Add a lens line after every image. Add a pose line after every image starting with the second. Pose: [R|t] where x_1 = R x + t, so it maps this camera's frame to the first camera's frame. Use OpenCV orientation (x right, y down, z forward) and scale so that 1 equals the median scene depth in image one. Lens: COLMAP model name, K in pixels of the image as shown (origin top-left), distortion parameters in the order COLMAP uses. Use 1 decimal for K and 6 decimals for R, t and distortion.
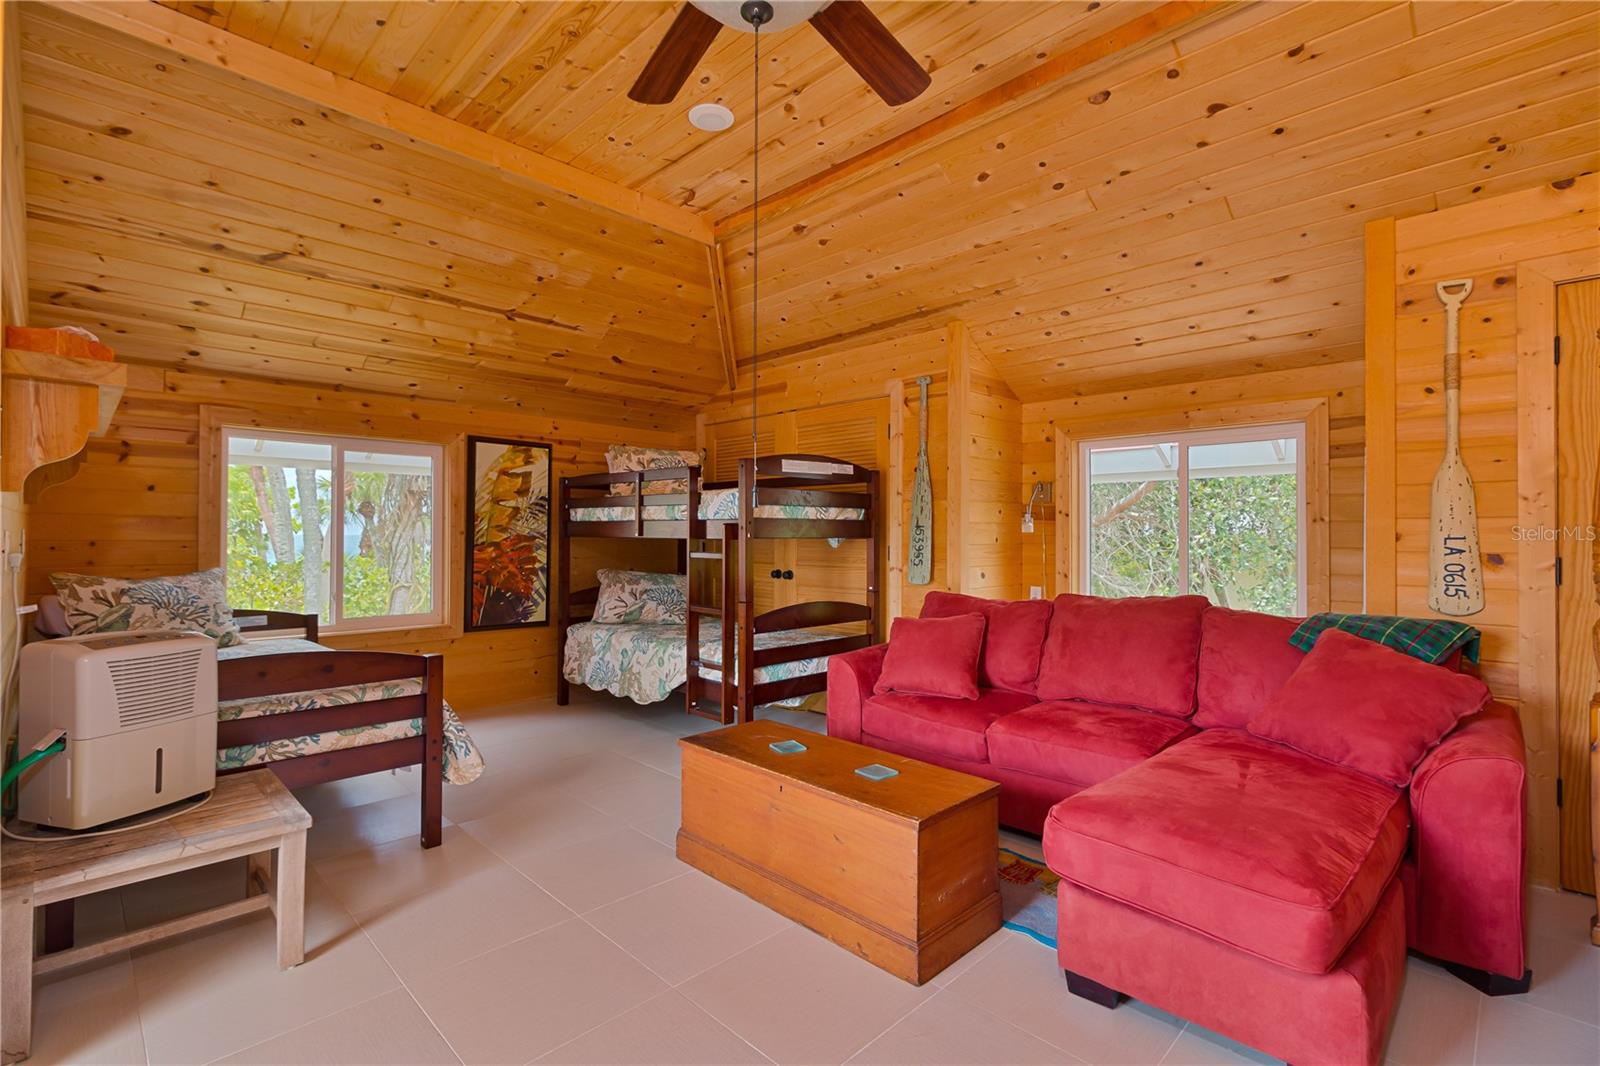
lens RADIAL K [[739.5, 0, 801.9], [0, 739.5, 521.3], [0, 0, 1]] dist [0.001609, 0.000021]
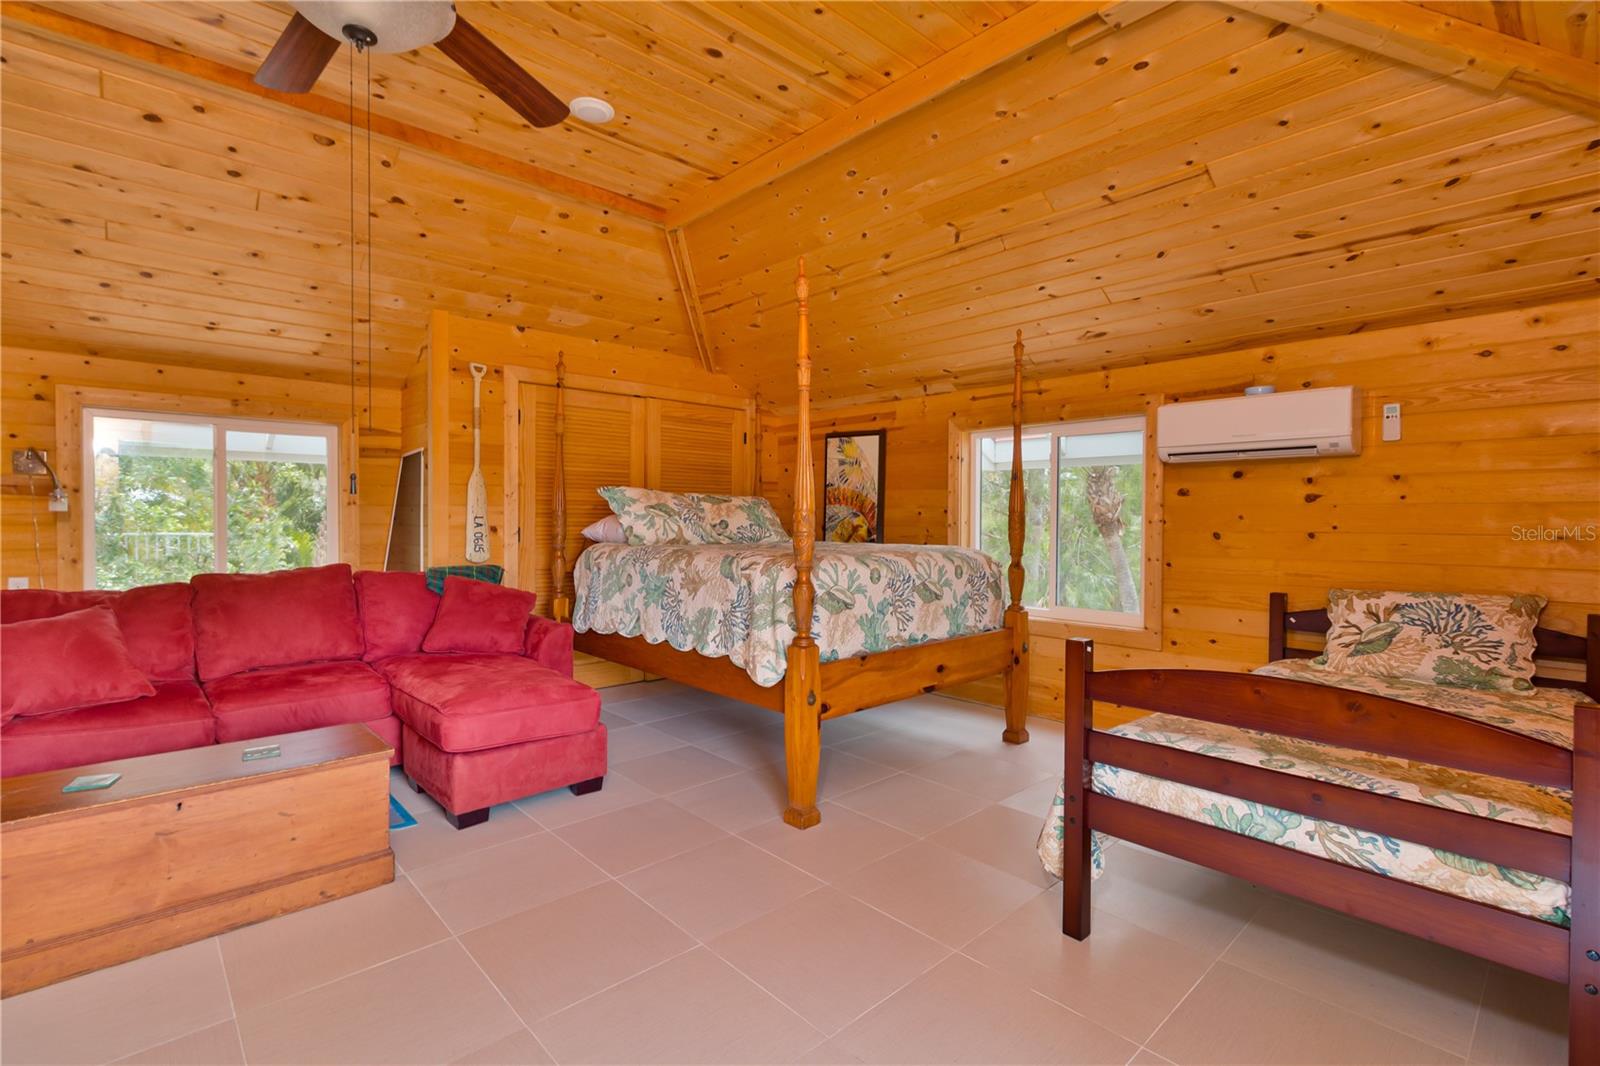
lens RADIAL K [[739.5, 0, 801.7], [0, 739.5, 530.5], [0, 0, 1]] dist [0.001609, 0.000021]
pose [[0.031662, -0.026933, 0.999136, -0.782248], [-0.030068, 0.999159, 0.027886, -0.017021], [-0.999046, -0.030925, 0.030826, 0.204823]]
